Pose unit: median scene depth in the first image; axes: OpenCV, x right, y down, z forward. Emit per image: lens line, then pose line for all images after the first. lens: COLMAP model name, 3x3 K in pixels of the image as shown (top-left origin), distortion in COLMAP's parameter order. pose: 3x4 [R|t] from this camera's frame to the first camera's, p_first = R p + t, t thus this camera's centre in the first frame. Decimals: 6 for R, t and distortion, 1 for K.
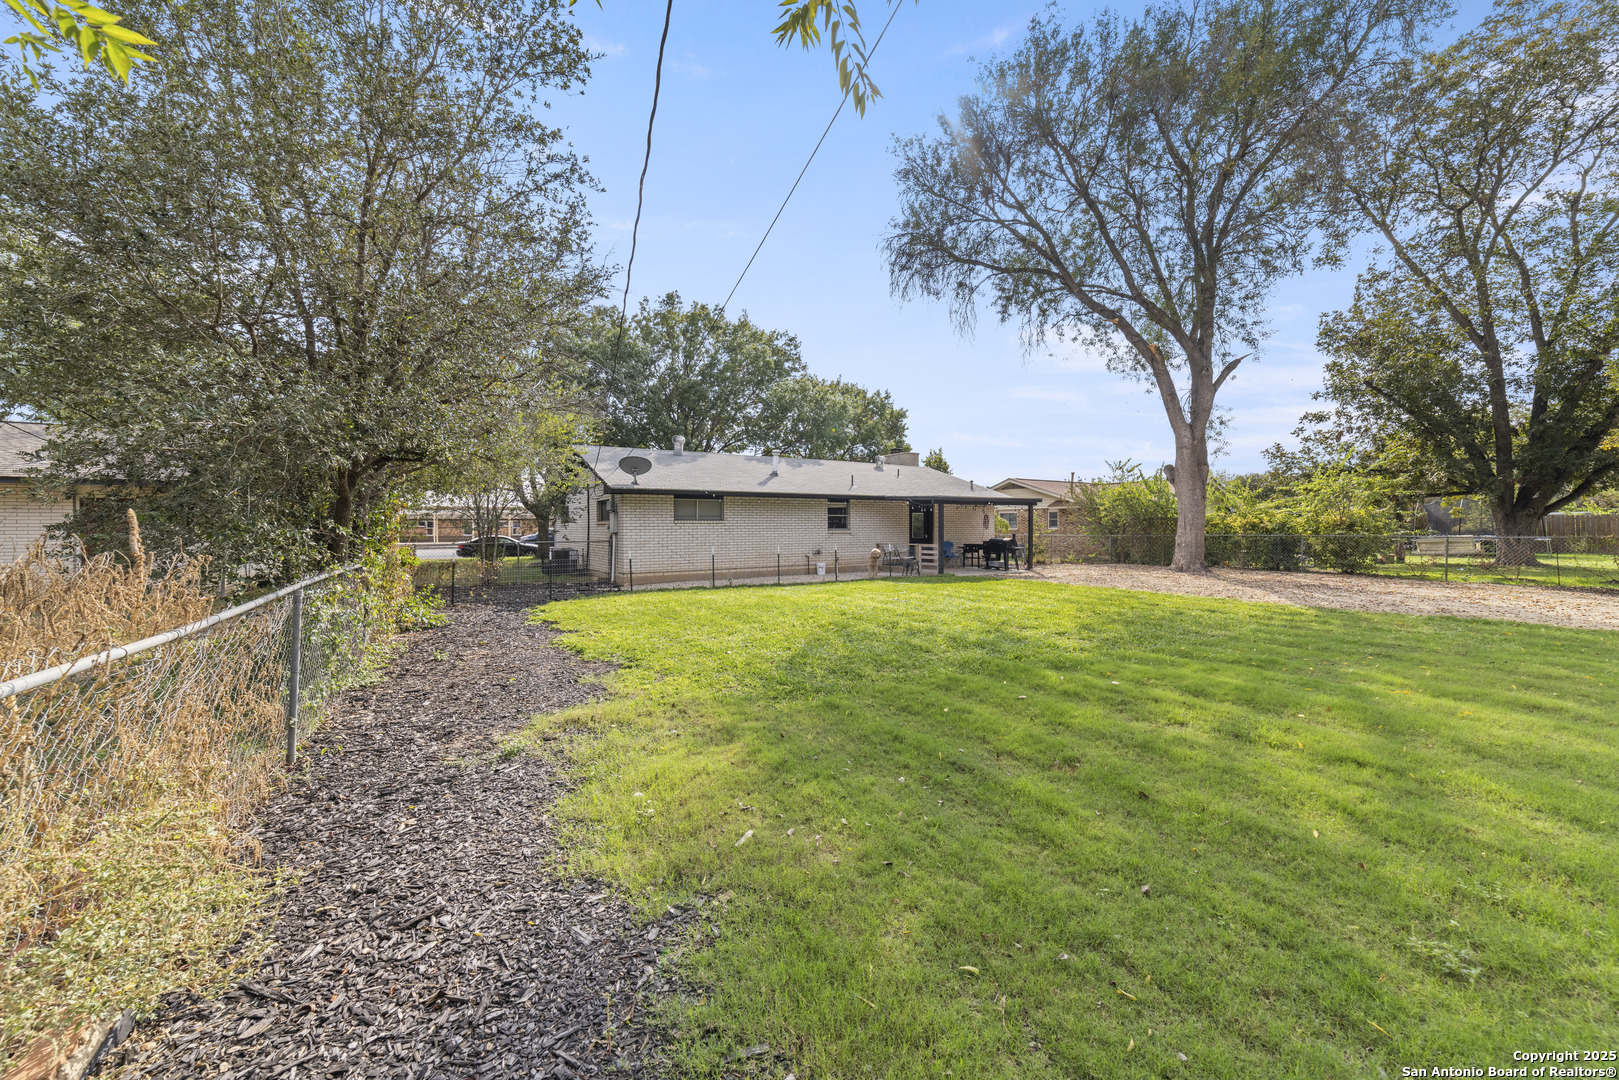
lens RADIAL K [[626.2, 0, 802.9], [0, 626.2, 527.1], [0, 0, 1]] dist [-0.022897, 0.009583]
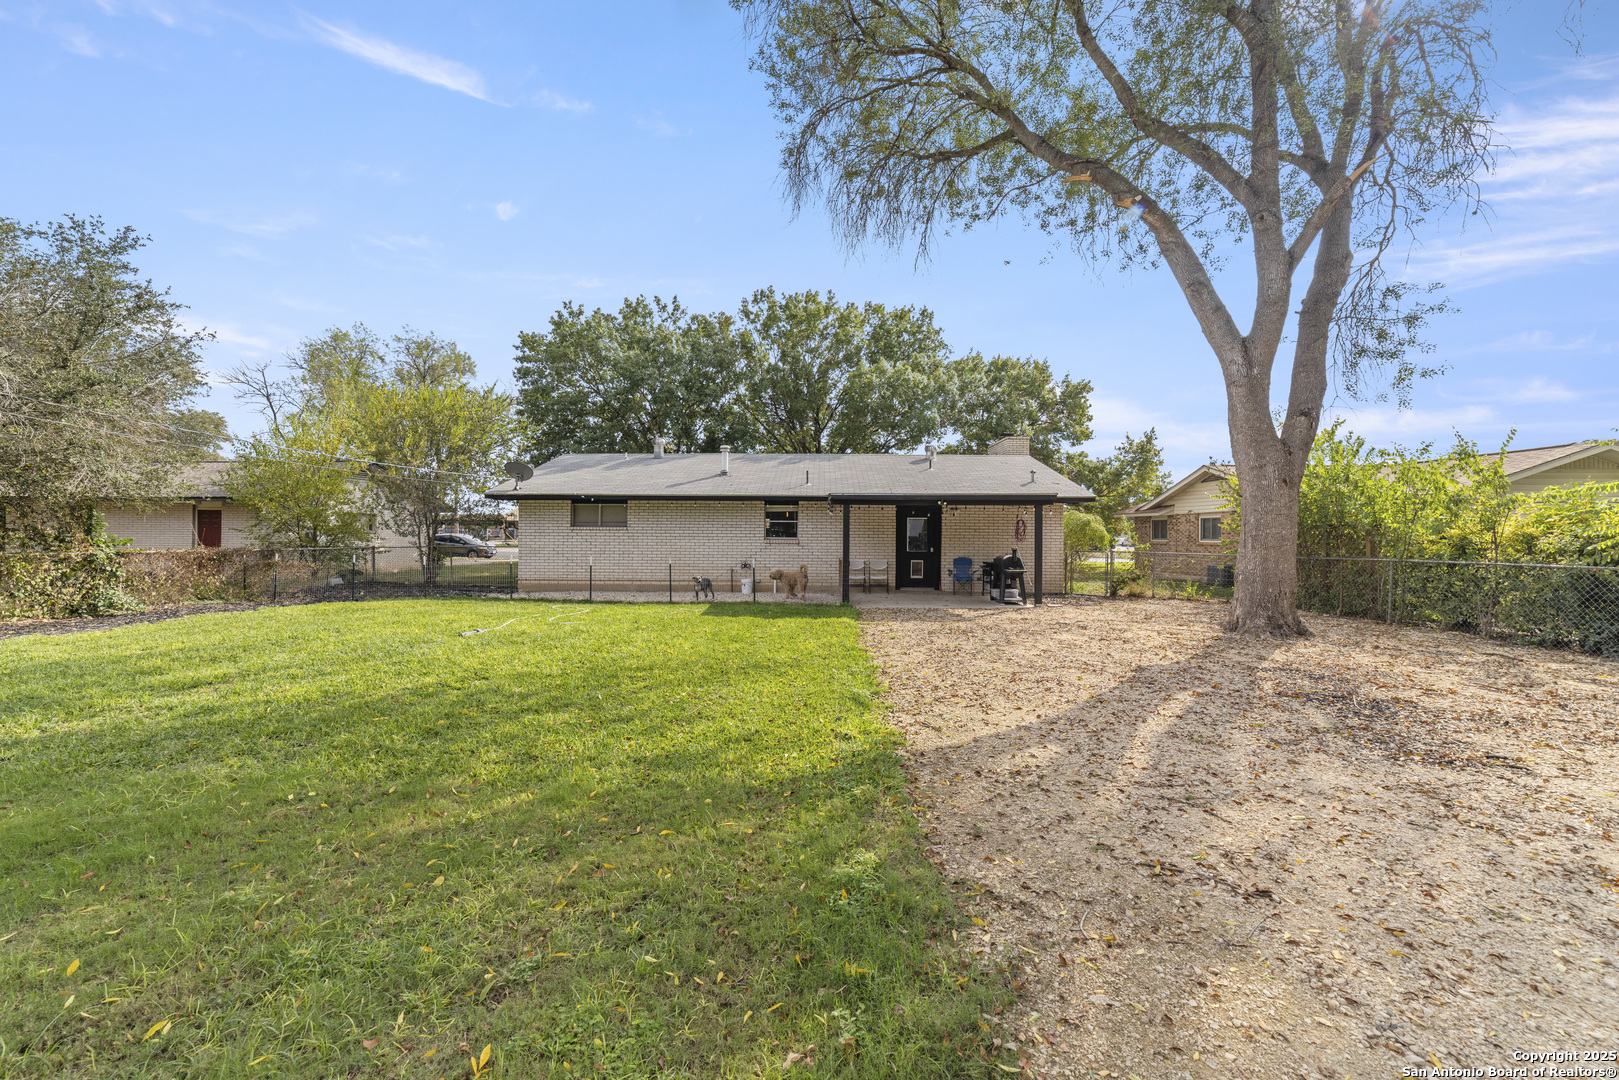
lens RADIAL K [[626.2, 0, 802.9], [0, 626.2, 527.1], [0, 0, 1]] dist [-0.022897, 0.009583]
pose [[0.836122, 0.000577, -0.548543, 0.523356], [-0.007840, 0.999910, -0.010898, -0.002170], [0.548487, 0.013412, 0.836051, 0.343927]]
